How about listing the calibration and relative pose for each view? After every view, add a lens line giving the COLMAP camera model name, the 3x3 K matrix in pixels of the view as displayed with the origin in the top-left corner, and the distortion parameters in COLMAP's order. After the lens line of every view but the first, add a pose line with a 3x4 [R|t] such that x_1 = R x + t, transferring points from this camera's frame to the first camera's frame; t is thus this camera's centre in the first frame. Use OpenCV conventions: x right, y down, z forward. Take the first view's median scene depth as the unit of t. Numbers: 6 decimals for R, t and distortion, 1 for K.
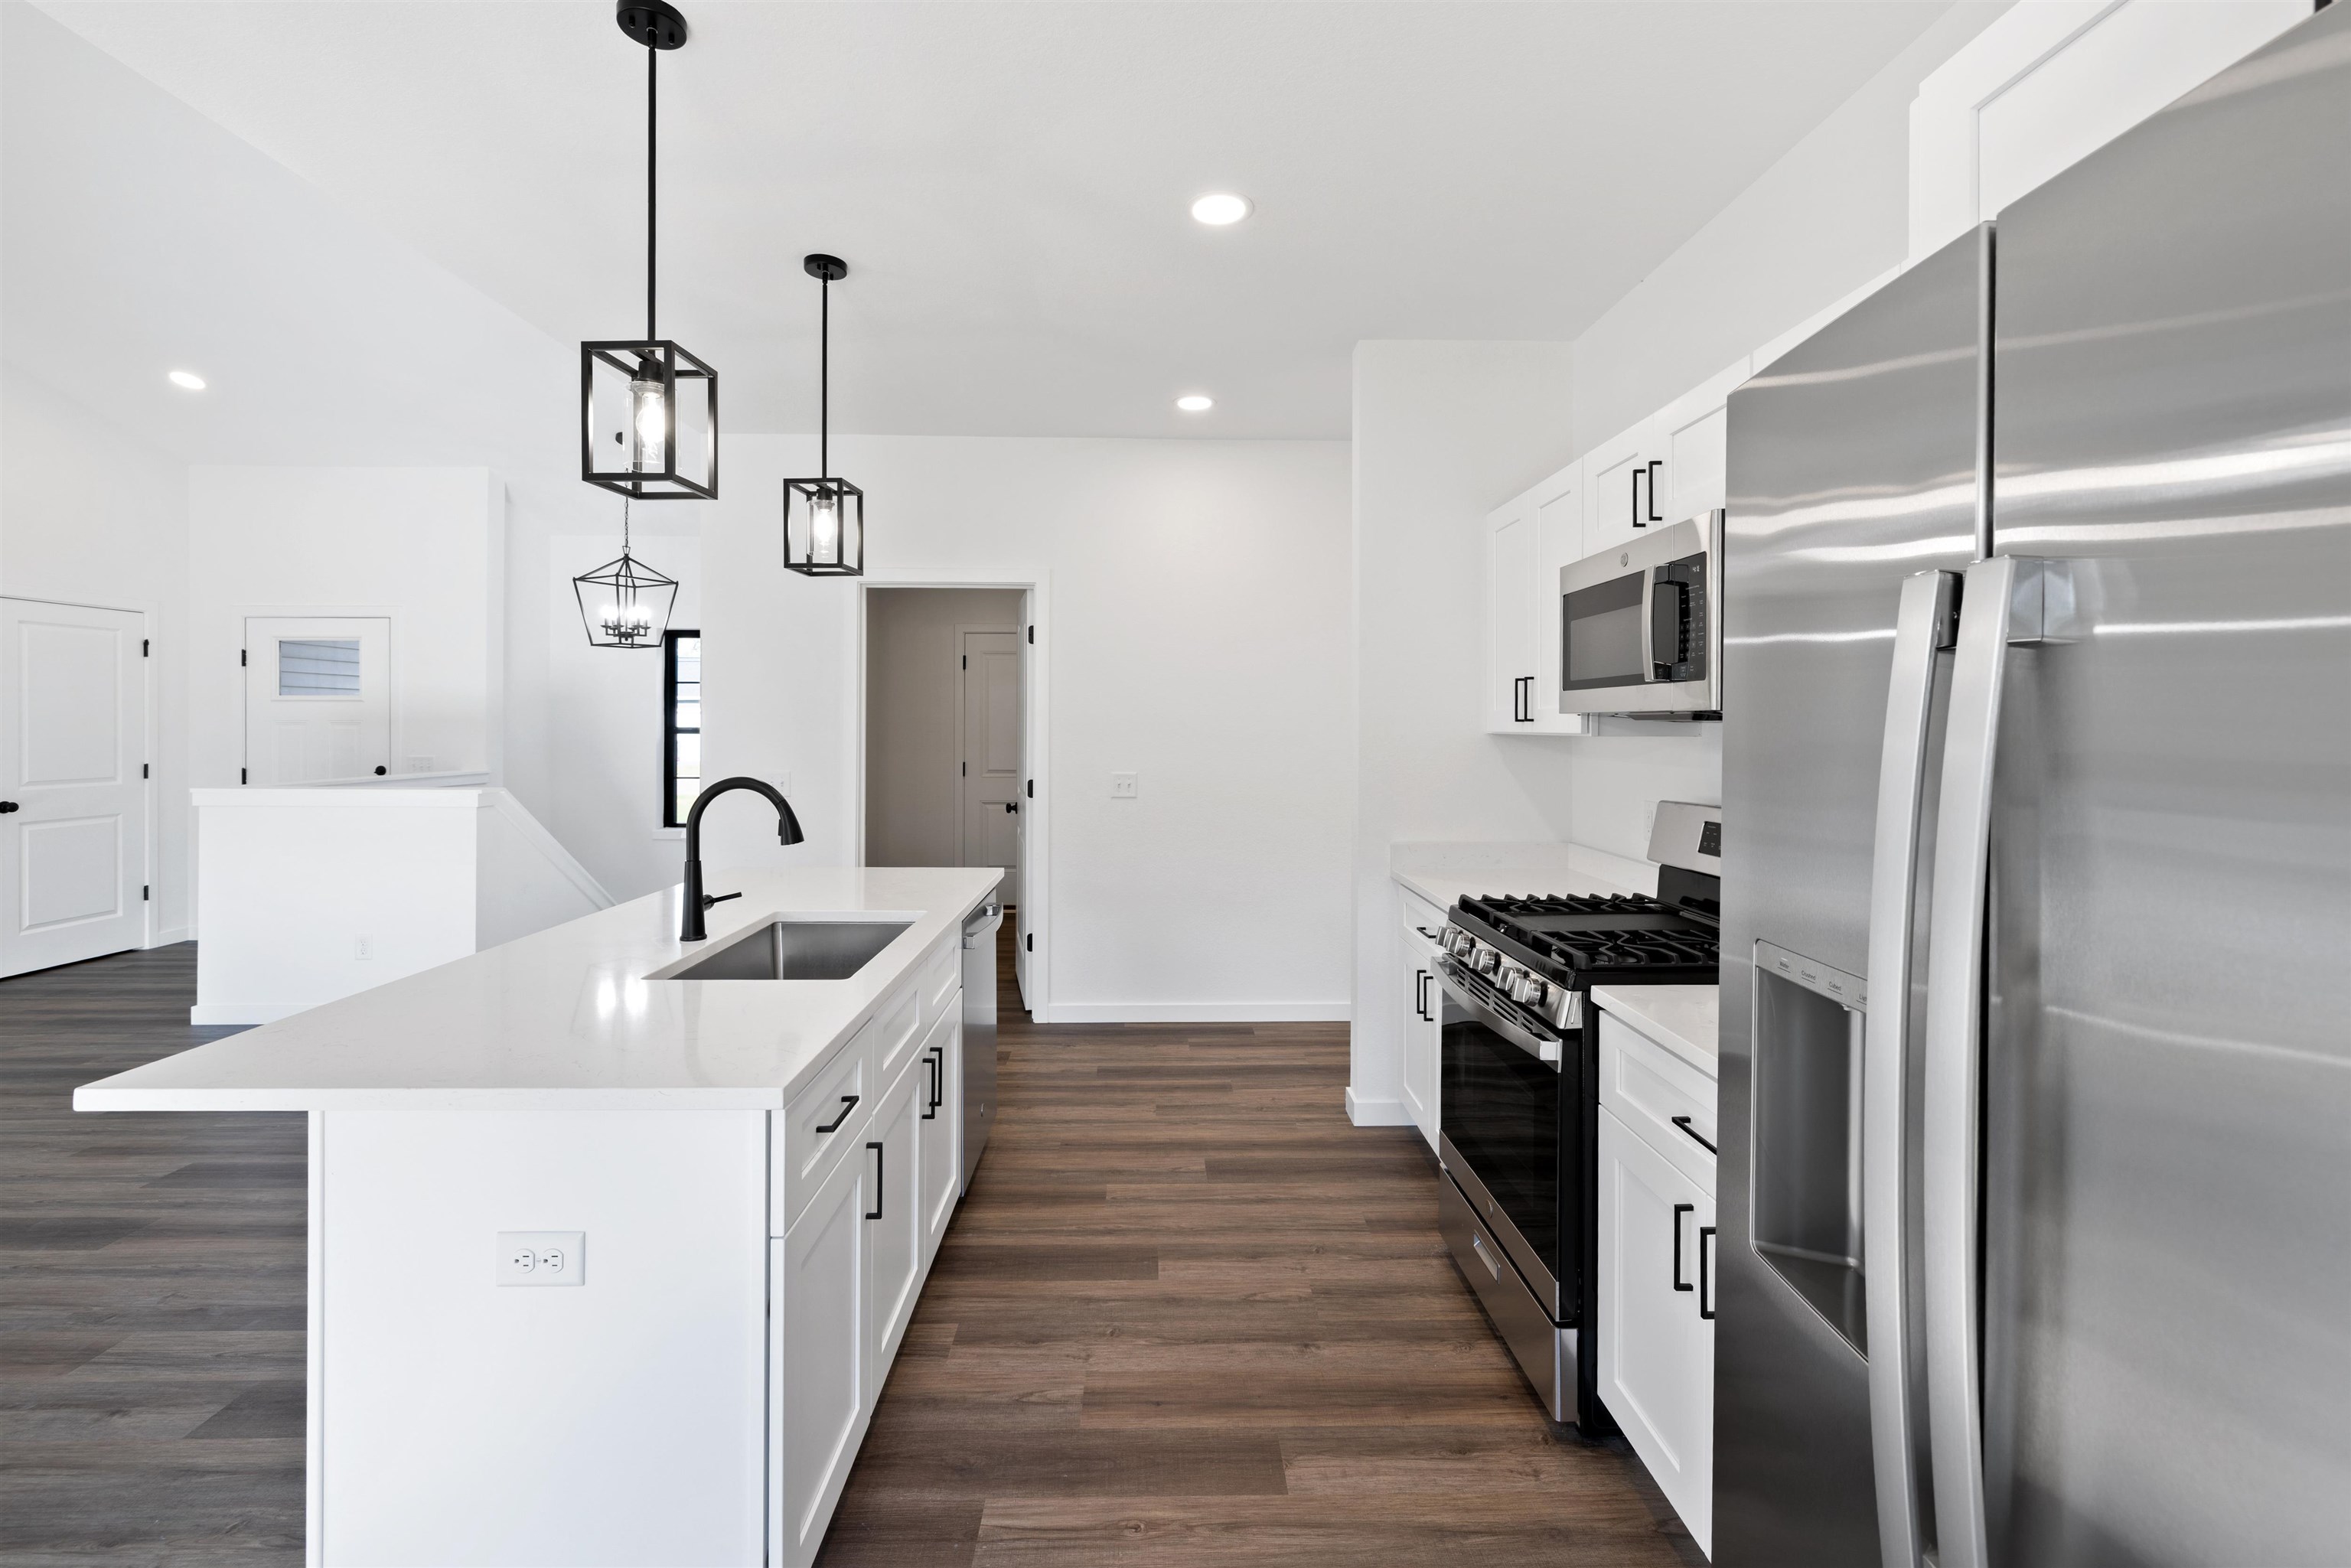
lens RADIAL K [[1002.2, 0, 1171.1], [0, 1002.2, 726.0], [0, 0, 1]] dist [-0.000619, 0.000401]
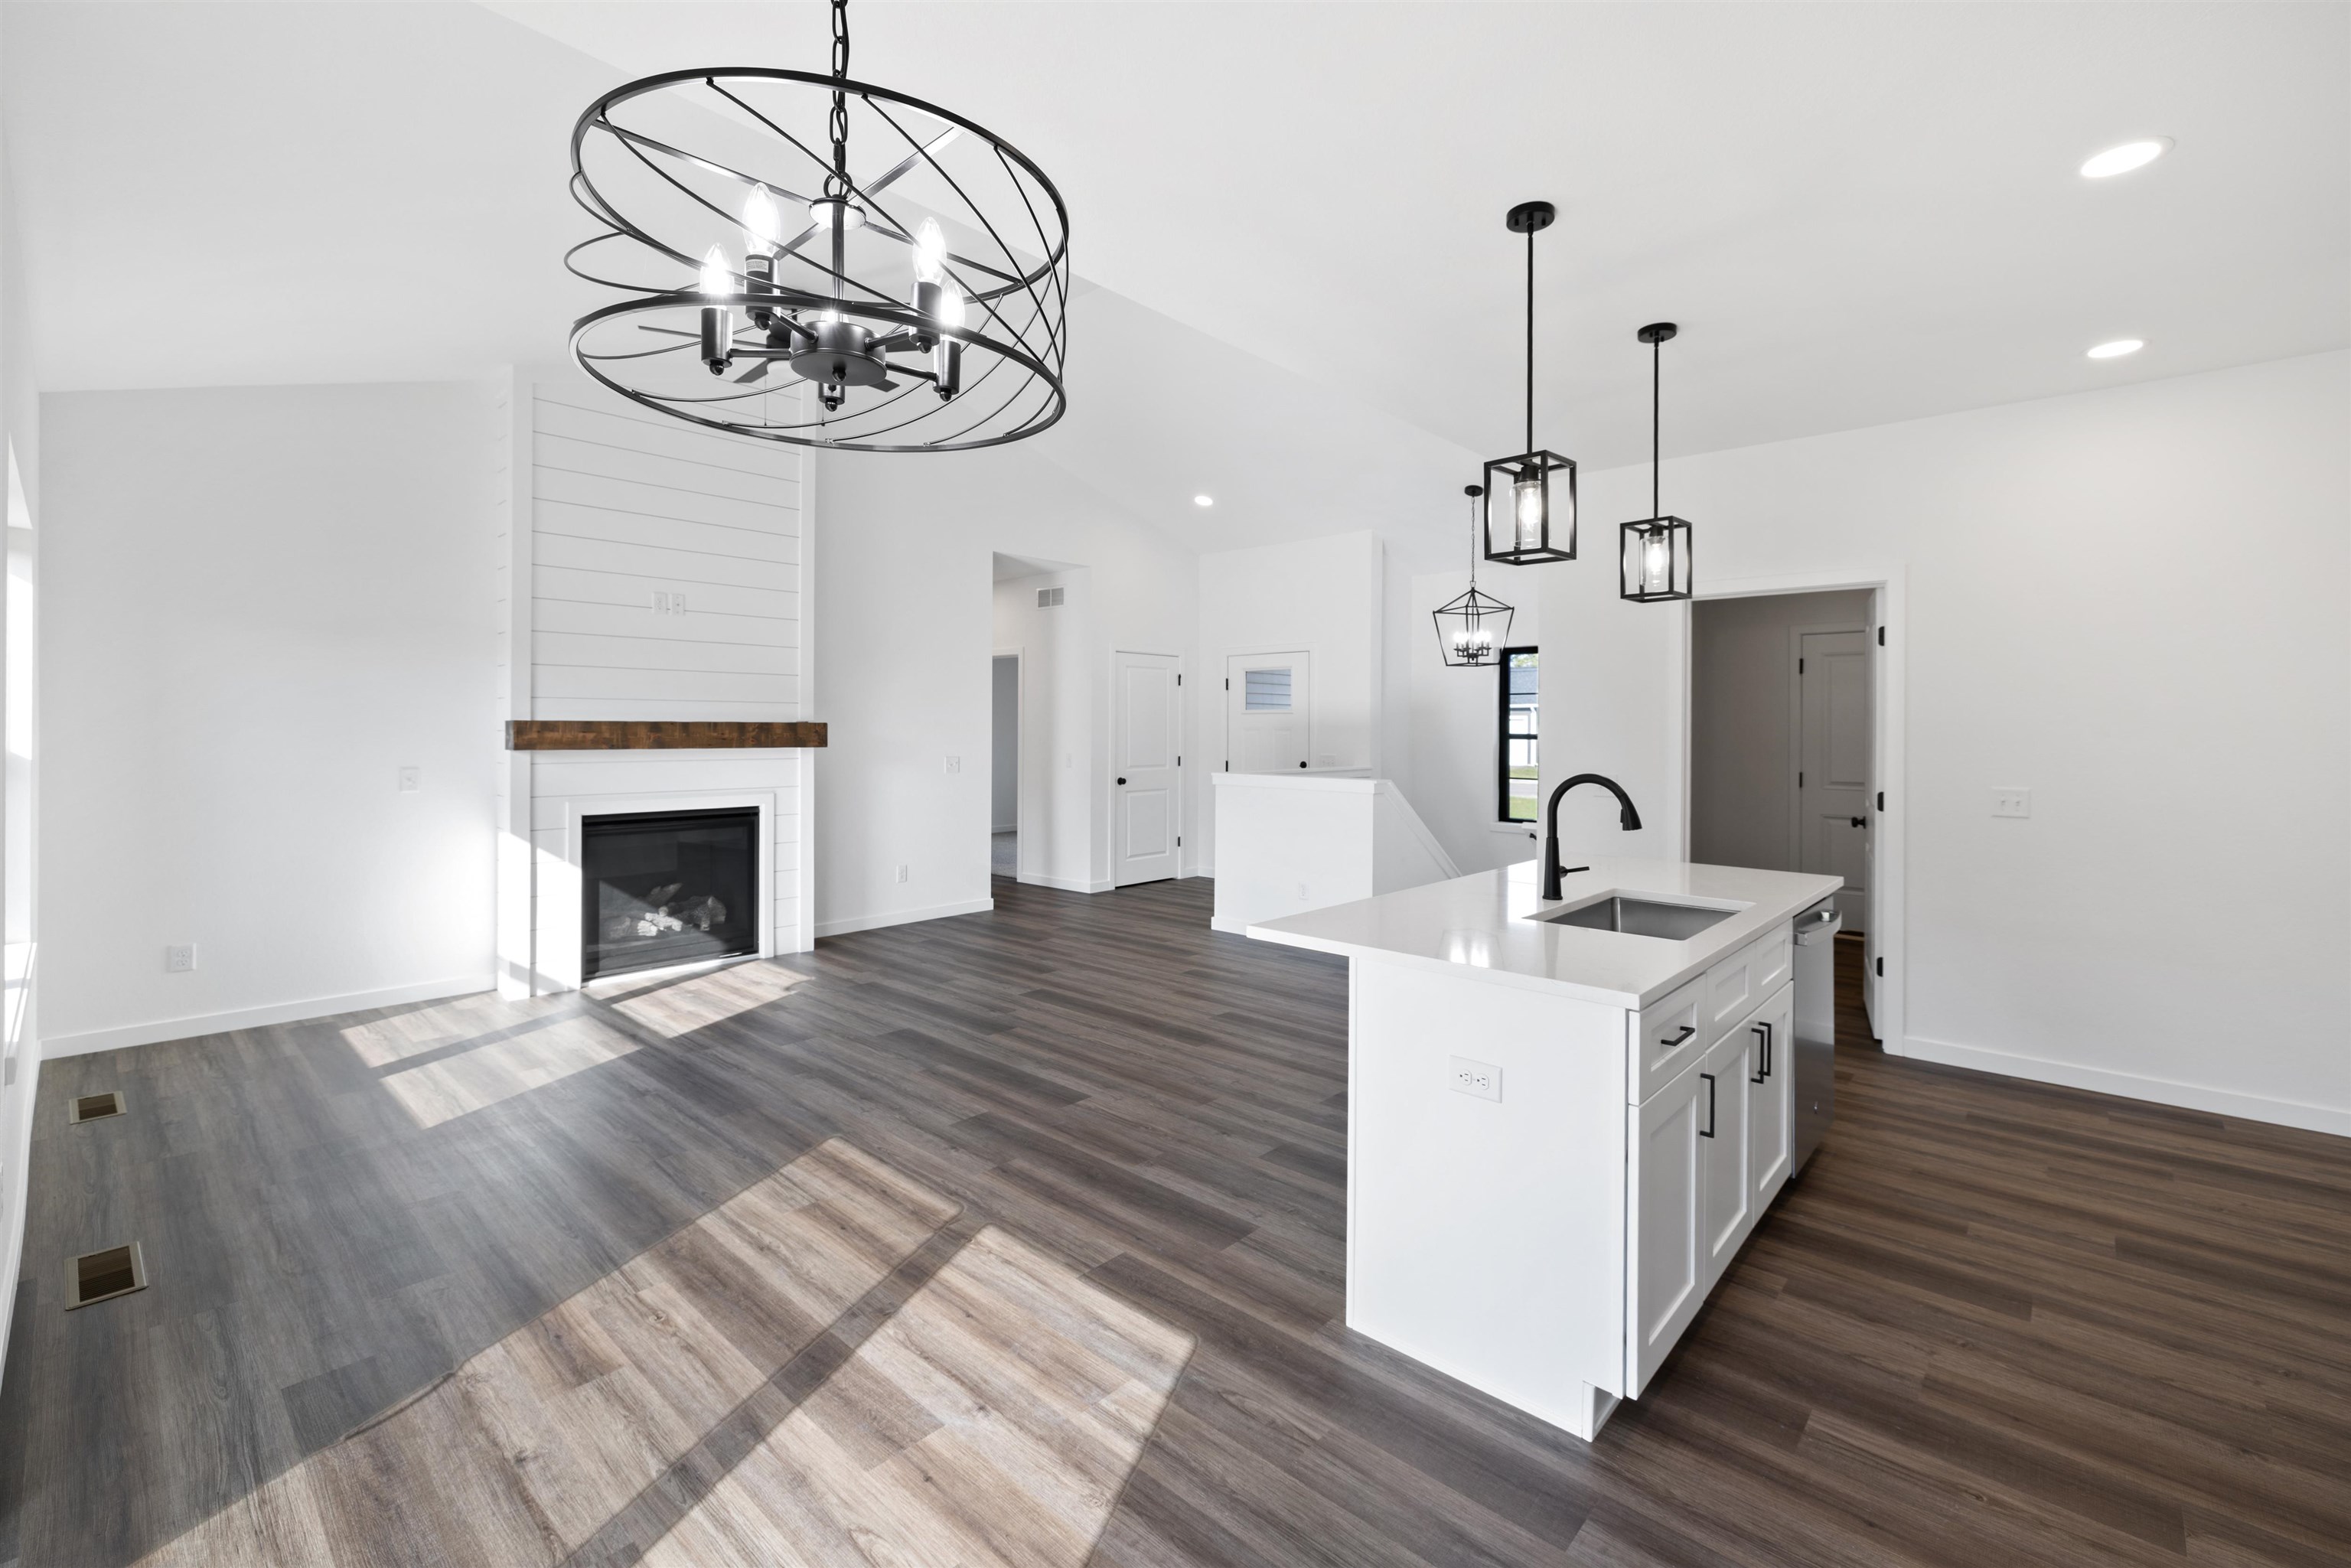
lens RADIAL K [[1002.2, 0, 1182.4], [0, 1002.2, 726.1], [0, 0, 1]] dist [-0.000619, 0.000401]
pose [[0.725408, -0.000671, -0.688318, 0.049648], [-0.003803, 0.999980, -0.004983, -0.000531], [0.688308, 0.006232, 0.725392, -0.202680]]
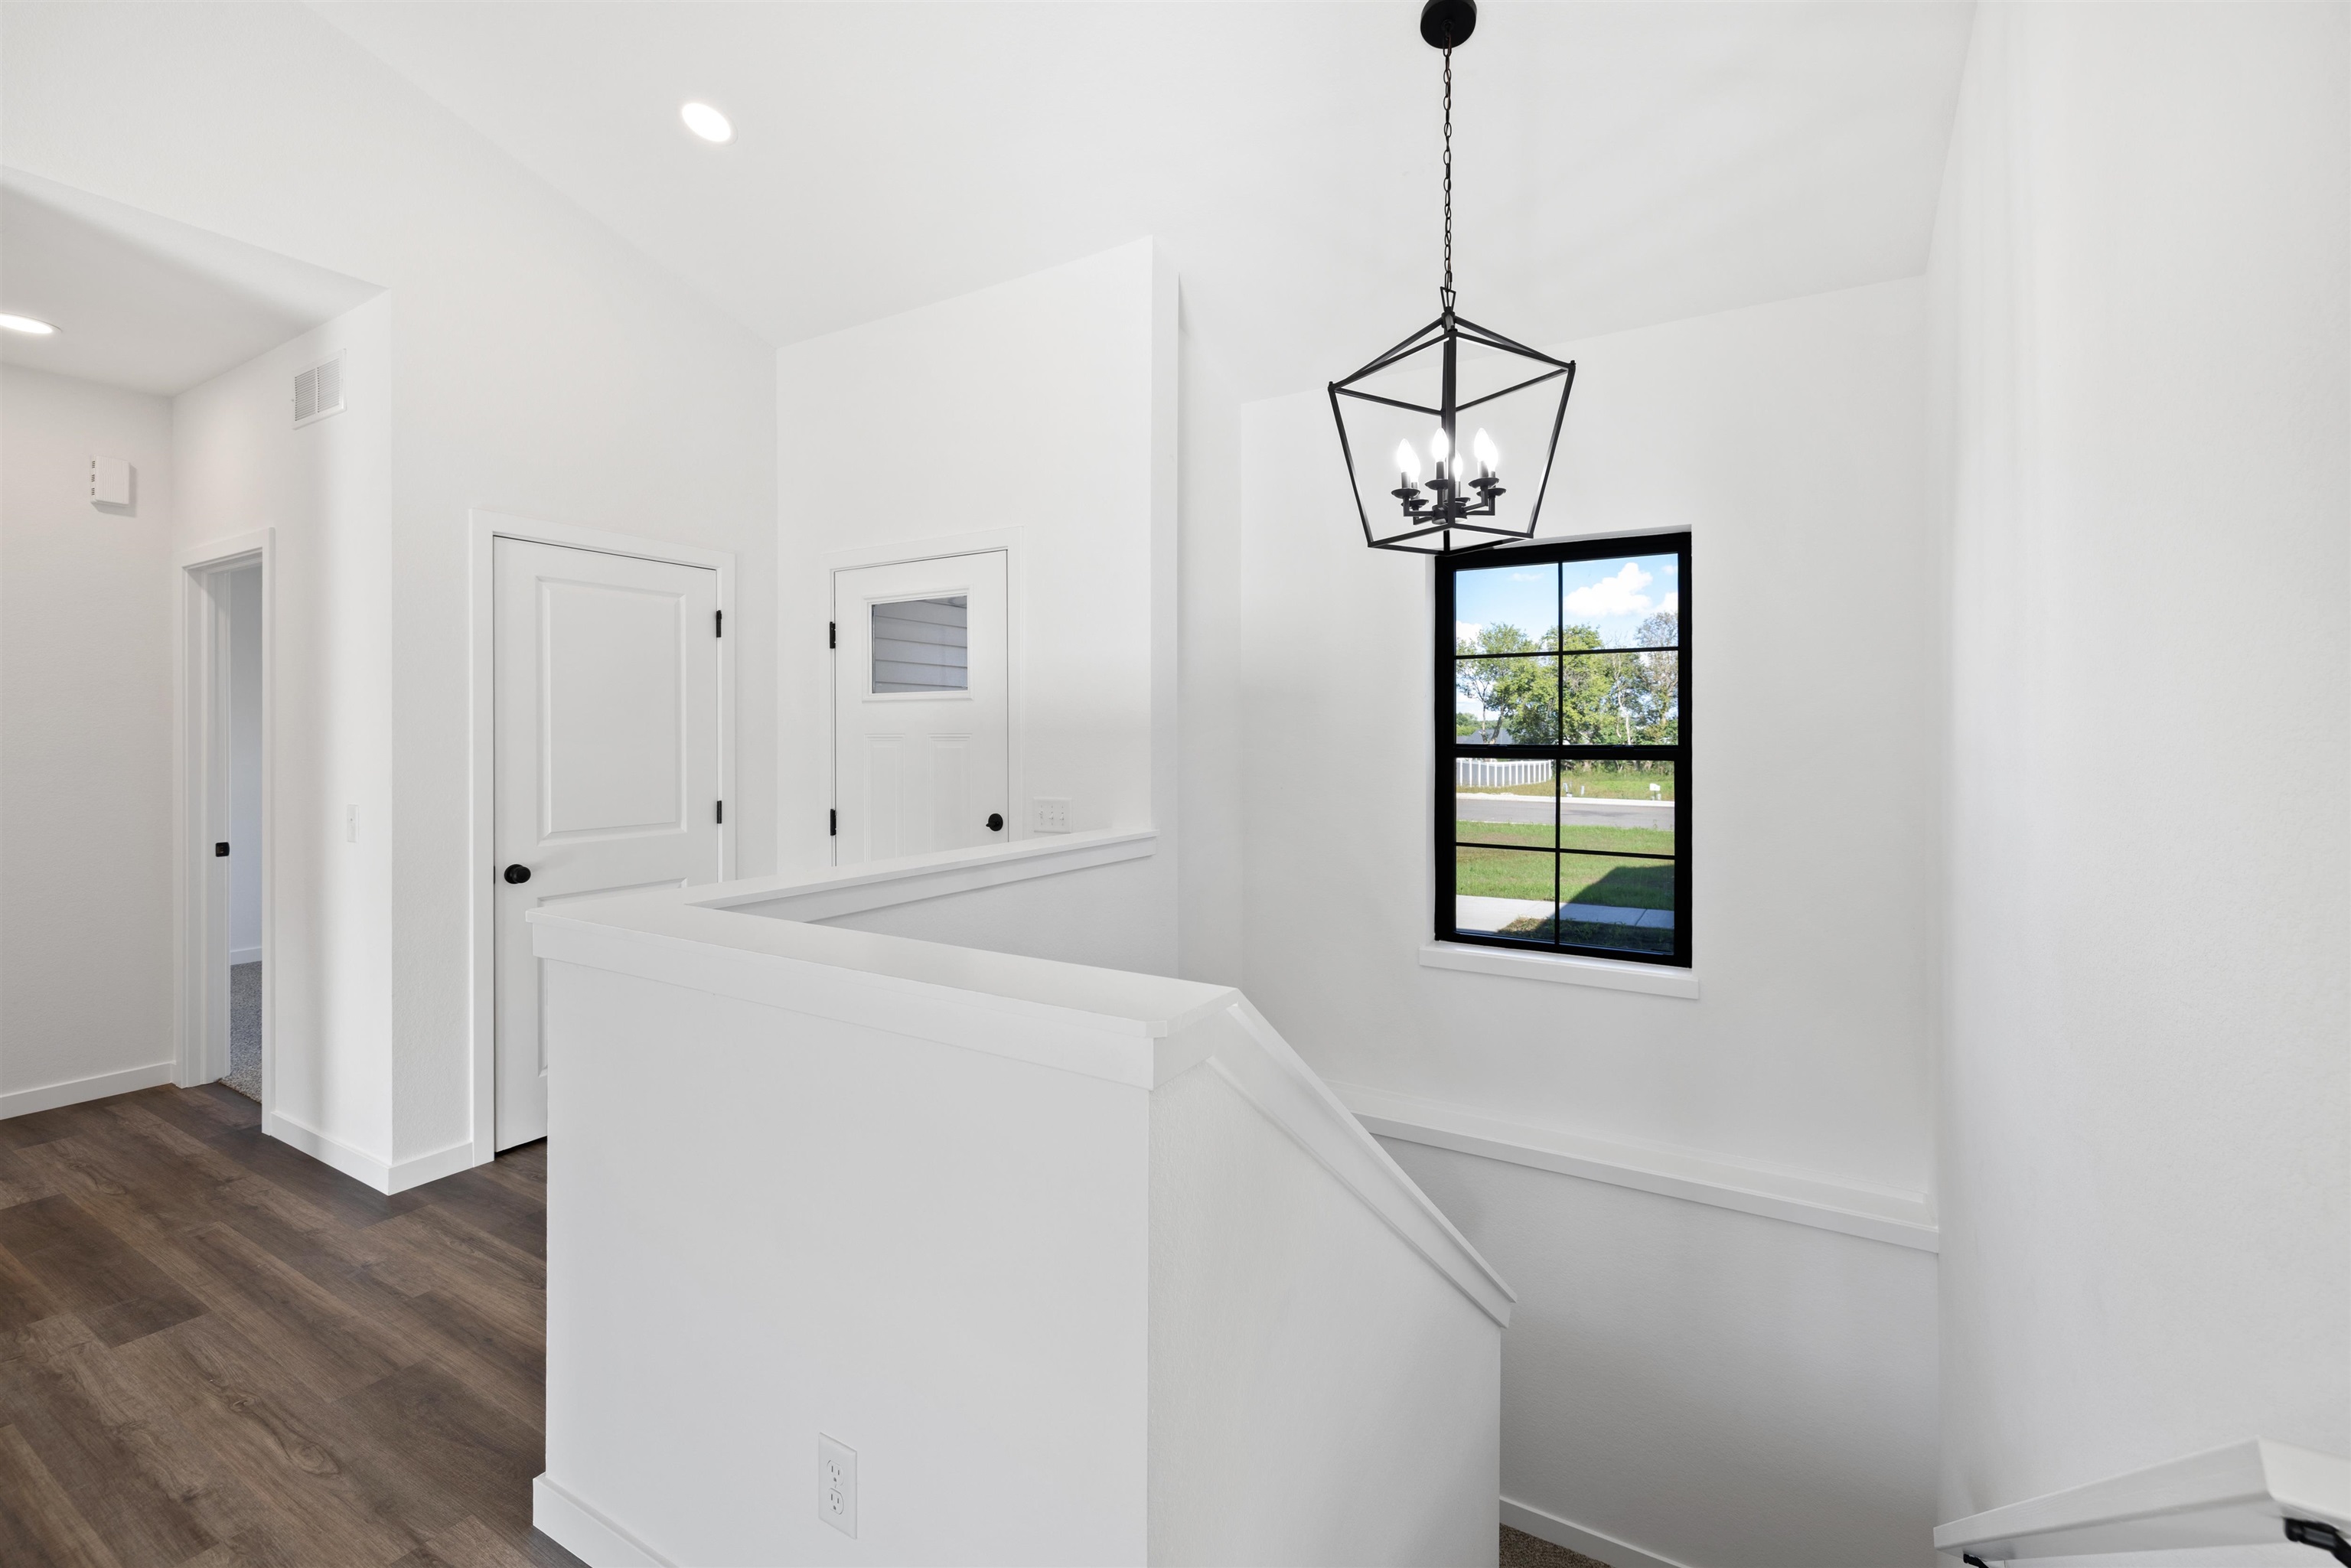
lens RADIAL K [[1002.2, 0, 1181.6], [0, 1002.2, 737.6], [0, 0, 1]] dist [-0.000619, 0.000401]
pose [[0.850078, -0.003457, -0.526646, -0.882466], [0.003091, 0.999994, -0.001574, -0.003167], [0.526648, -0.000290, 0.850083, 1.260840]]
